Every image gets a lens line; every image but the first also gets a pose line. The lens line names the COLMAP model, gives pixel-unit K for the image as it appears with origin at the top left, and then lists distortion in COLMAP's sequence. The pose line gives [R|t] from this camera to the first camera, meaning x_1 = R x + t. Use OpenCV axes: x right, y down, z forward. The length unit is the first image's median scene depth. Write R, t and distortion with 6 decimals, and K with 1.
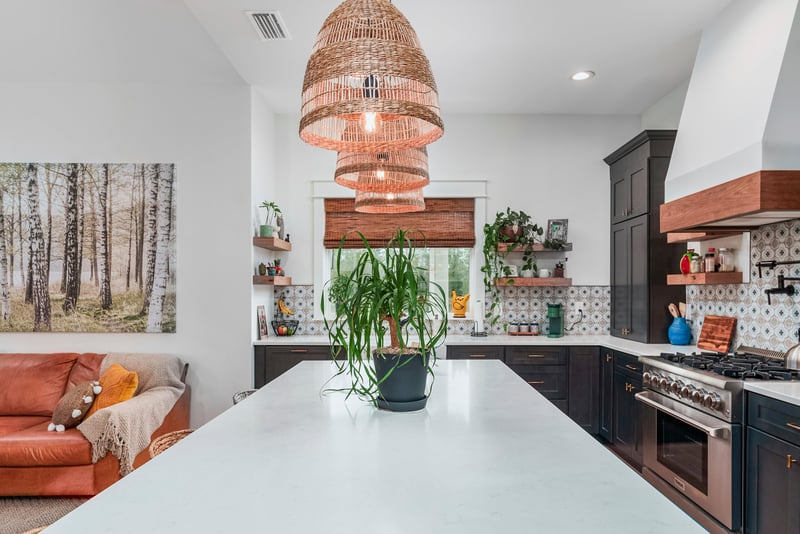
lens RADIAL K [[496.3, 0, 416.8], [0, 496.3, 301.4], [0, 0, 1]] dist [-0.005846, -0.000135]
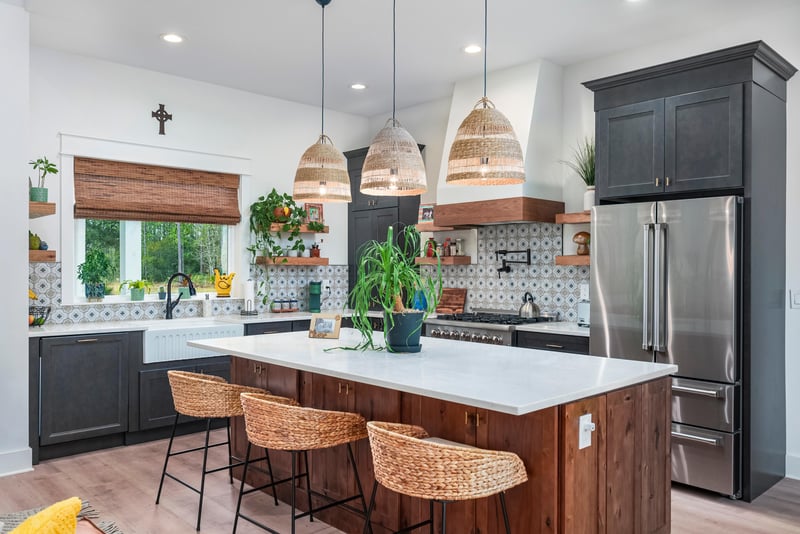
lens RADIAL K [[623.5, 0, 396.4], [0, 623.5, 278.4], [0, 0, 1]] dist [-0.000377, 0.004448]
pose [[0.736603, -0.008652, 0.676270, -0.581753], [0.013923, 0.999900, -0.002374, 0.004453], [-0.676182, 0.011164, 0.736650, -0.139945]]
